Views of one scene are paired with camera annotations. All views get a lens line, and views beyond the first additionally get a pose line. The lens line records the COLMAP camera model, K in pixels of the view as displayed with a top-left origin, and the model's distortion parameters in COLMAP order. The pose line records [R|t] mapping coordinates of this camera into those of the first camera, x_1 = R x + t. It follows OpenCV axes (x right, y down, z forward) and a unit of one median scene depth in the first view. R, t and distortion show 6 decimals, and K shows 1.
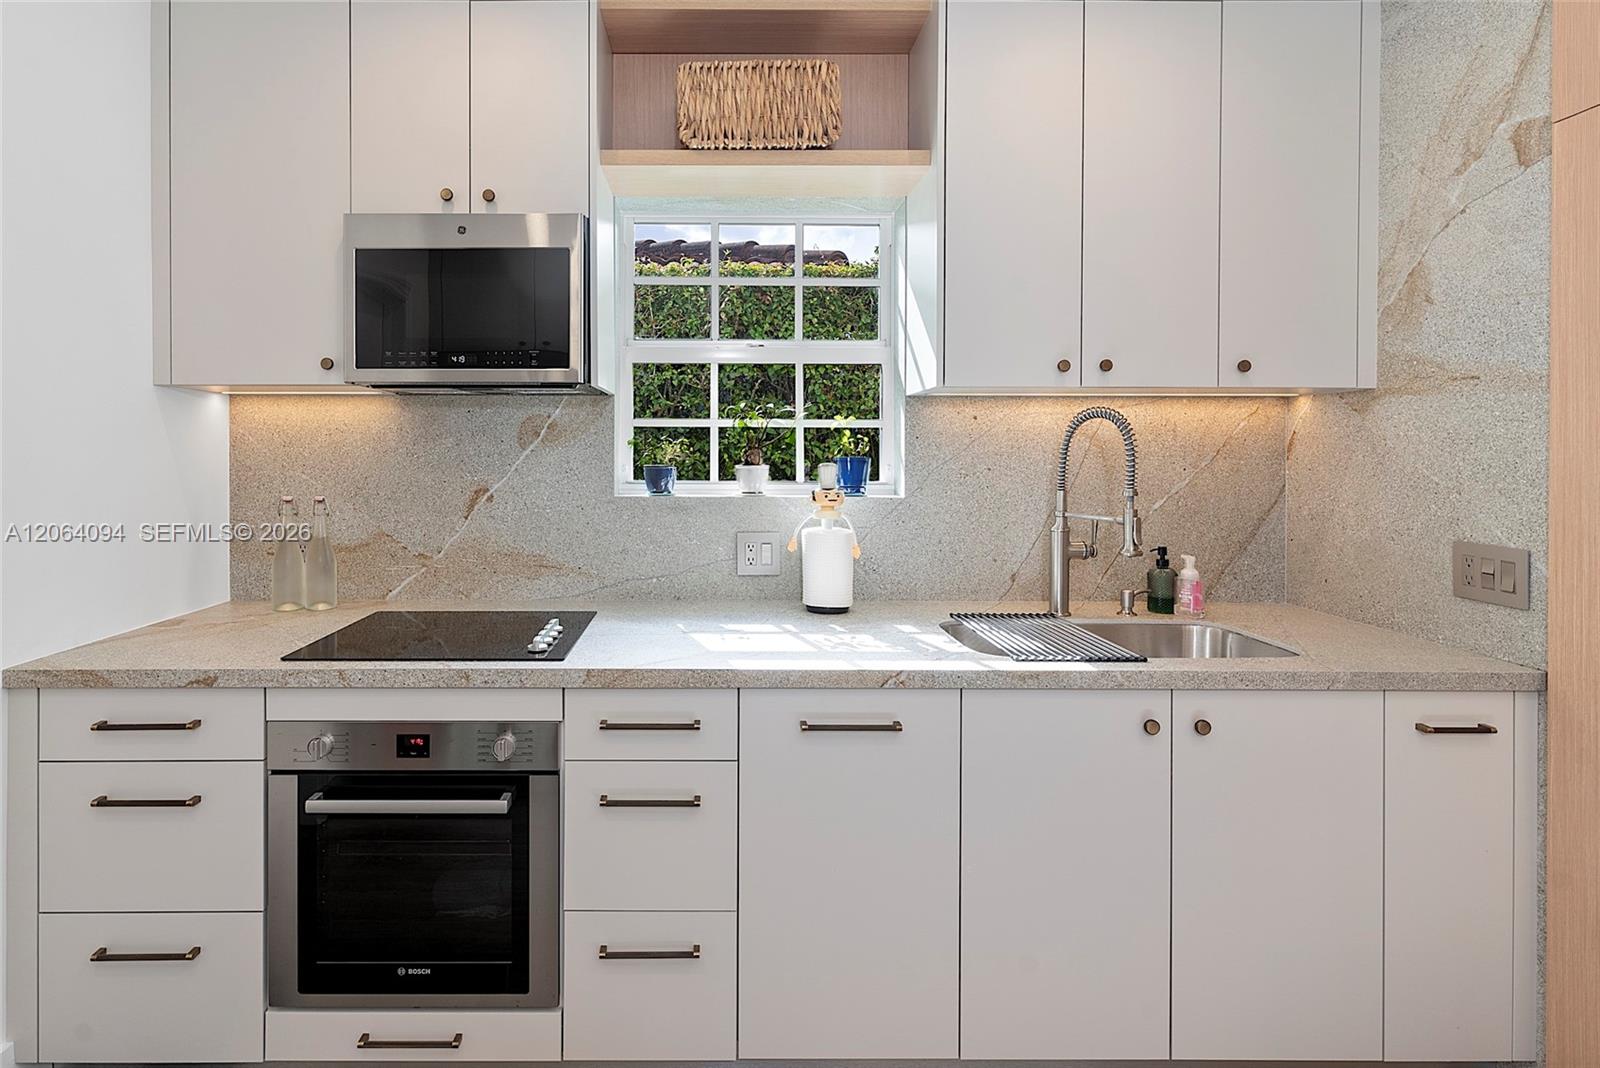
lens RADIAL K [[860.8, 0, 726.5], [0, 860.8, 456.6], [0, 0, 1]] dist [0.003954, 0.001637]
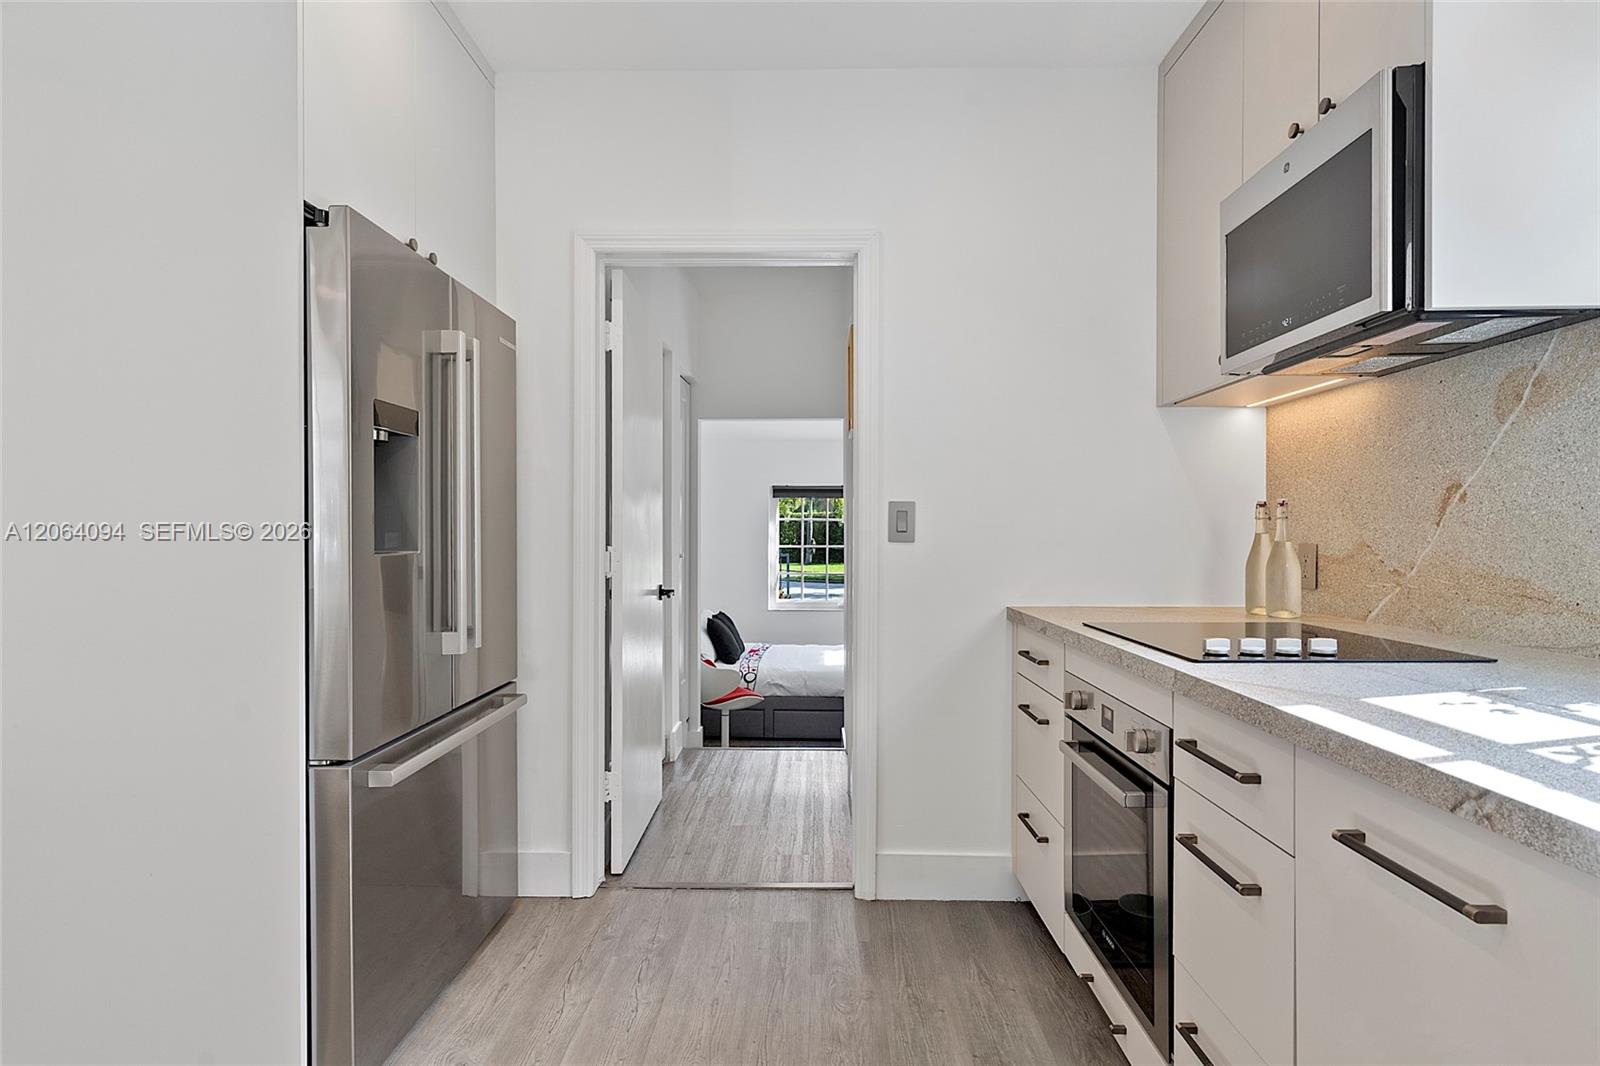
lens RADIAL K [[829.6, 0, 789.5], [0, 829.6, 536.8], [0, 0, 1]] dist [0.001490, 0.000815]
pose [[-0.026941, 0.003734, -0.999630, 0.498224], [-0.008063, 0.999960, 0.003952, 0.095173], [0.999605, 0.008167, -0.026910, 0.515277]]
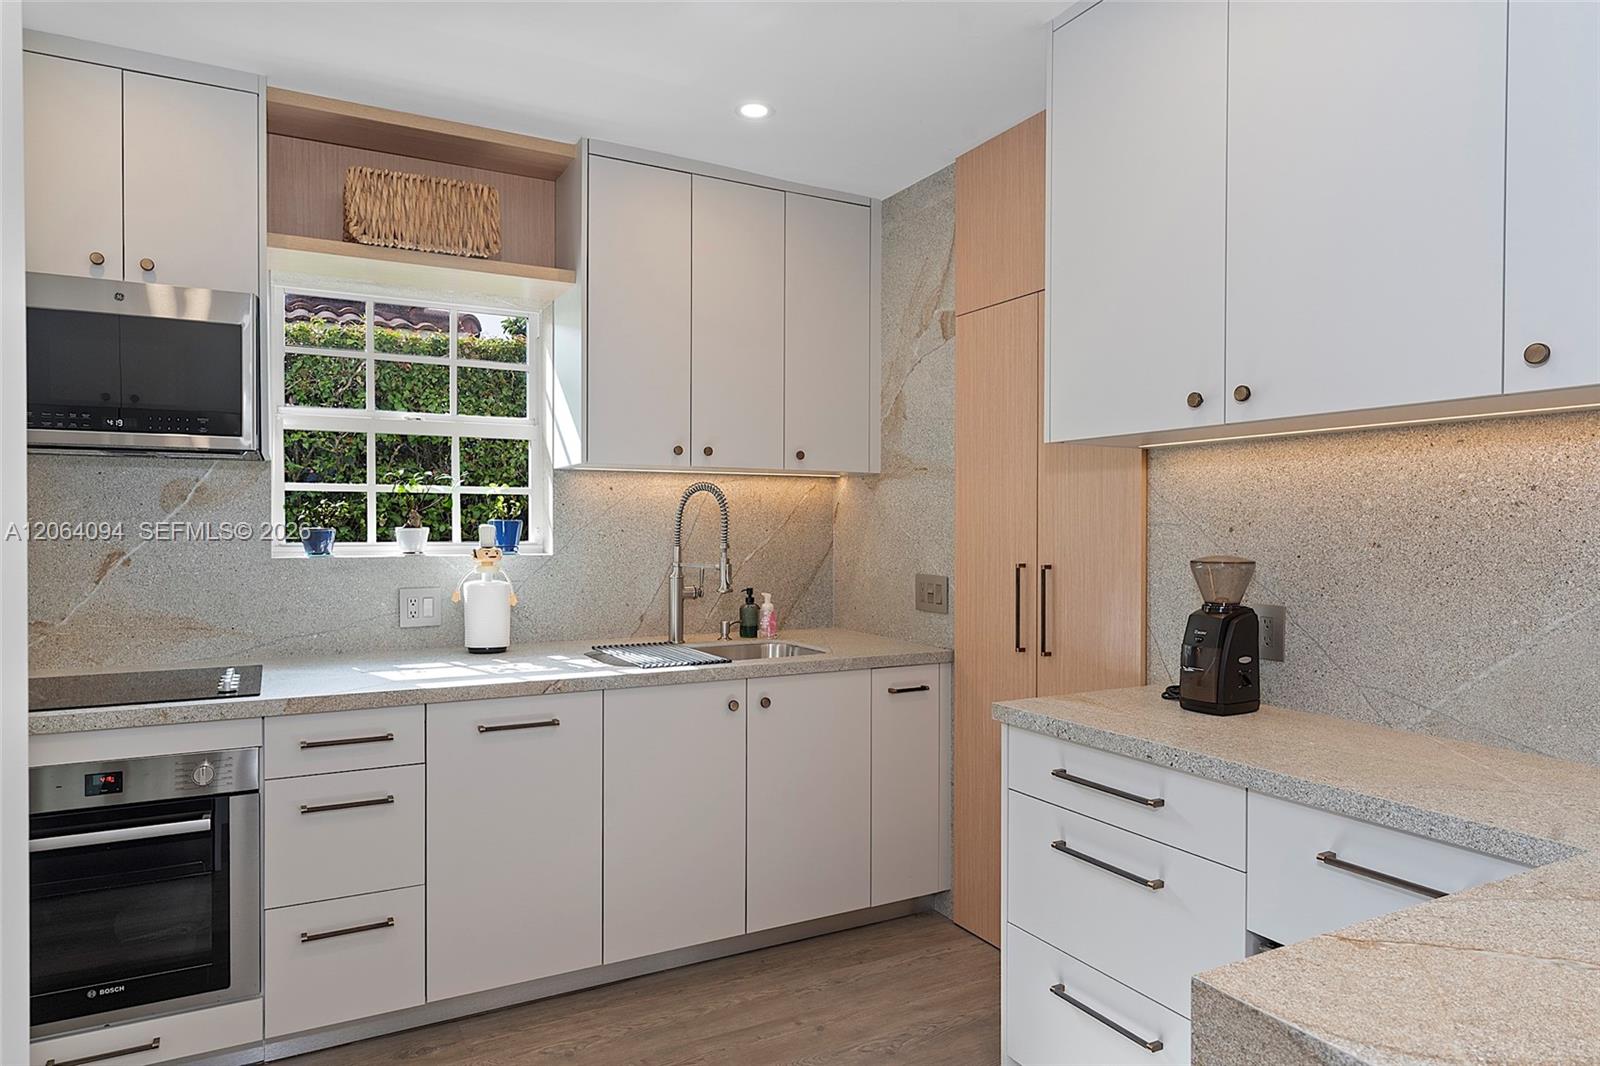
lens RADIAL K [[964.1, 0, 822.6], [0, 964.1, 534.3], [0, 0, 1]] dist [-0.006429, -0.000993]
pose [[0.877443, -0.004861, 0.479656, -0.117250], [0.002359, 0.999980, 0.005820, 0.014105], [-0.479675, -0.003975, 0.877437, -0.385523]]
